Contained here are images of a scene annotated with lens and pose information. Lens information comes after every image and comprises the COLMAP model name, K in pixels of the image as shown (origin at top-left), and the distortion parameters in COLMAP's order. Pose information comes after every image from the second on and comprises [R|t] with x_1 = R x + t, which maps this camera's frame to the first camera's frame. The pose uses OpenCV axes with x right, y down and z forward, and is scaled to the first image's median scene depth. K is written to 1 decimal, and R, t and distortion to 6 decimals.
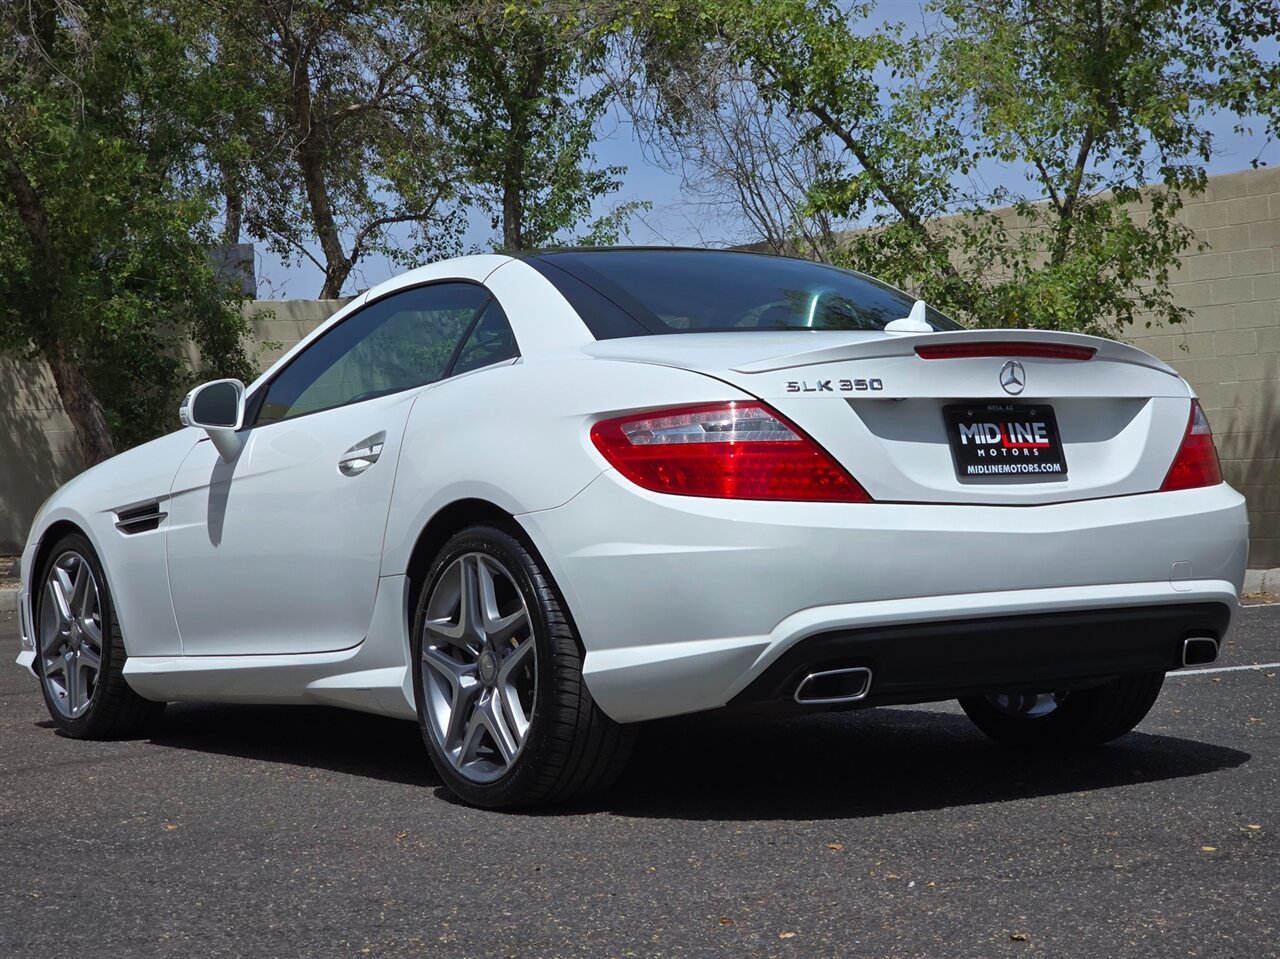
lens RADIAL K [[2458.2, 0, 640.0], [0, 2458.2, 479.5], [0, 0, 1]] dist [0.031079, -0.007472]
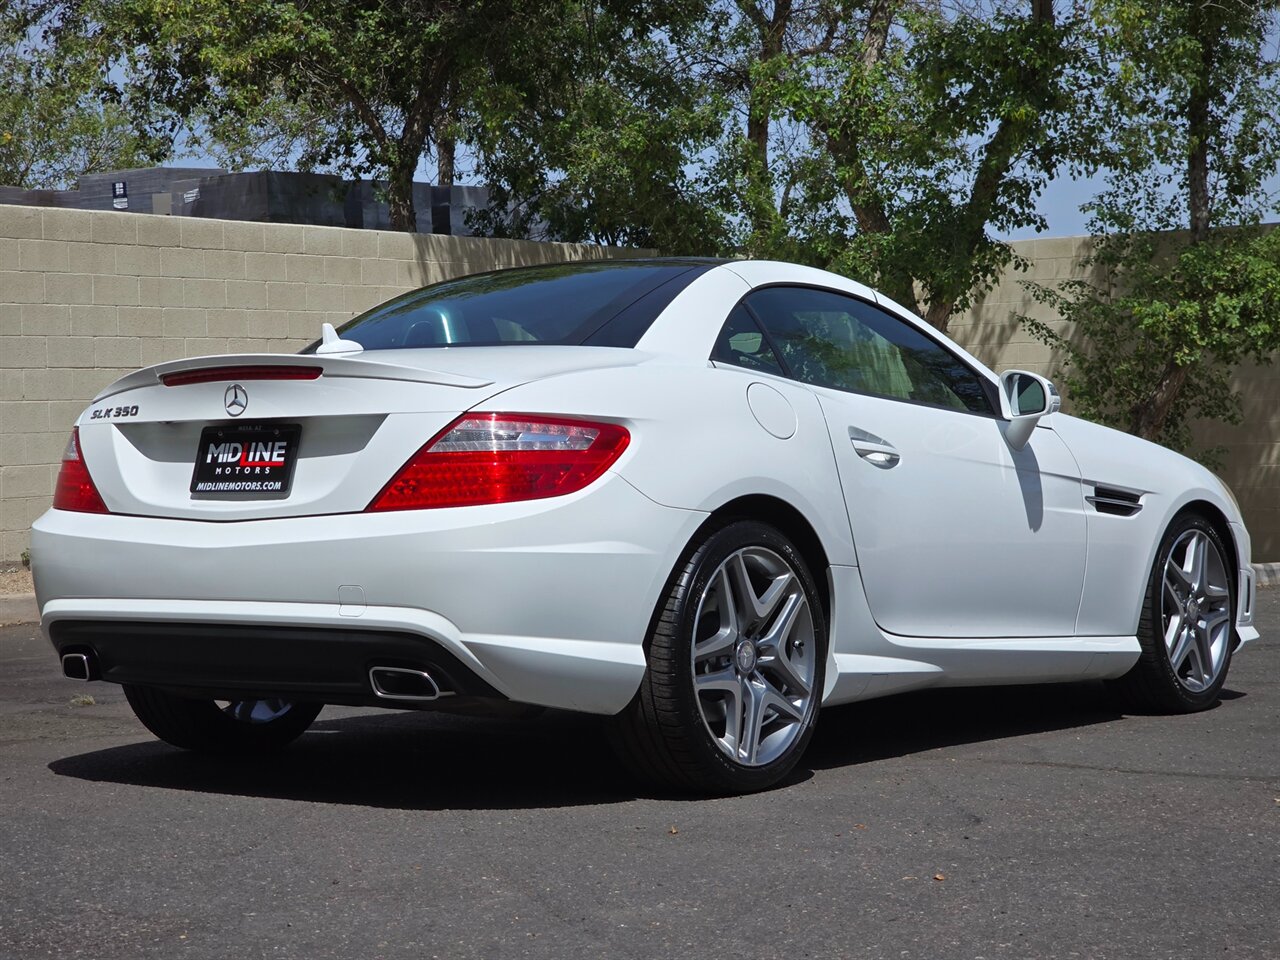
lens RADIAL K [[2458.2, 0, 640.0], [0, 2458.2, 480.0], [0, 0, 1]] dist [0.031079, -0.007472]
pose [[0.320689, 0.023010, -0.946905, 0.906800], [0.002975, 0.999675, 0.025300, -0.024957], [0.947180, -0.010930, 0.320516, 0.616769]]
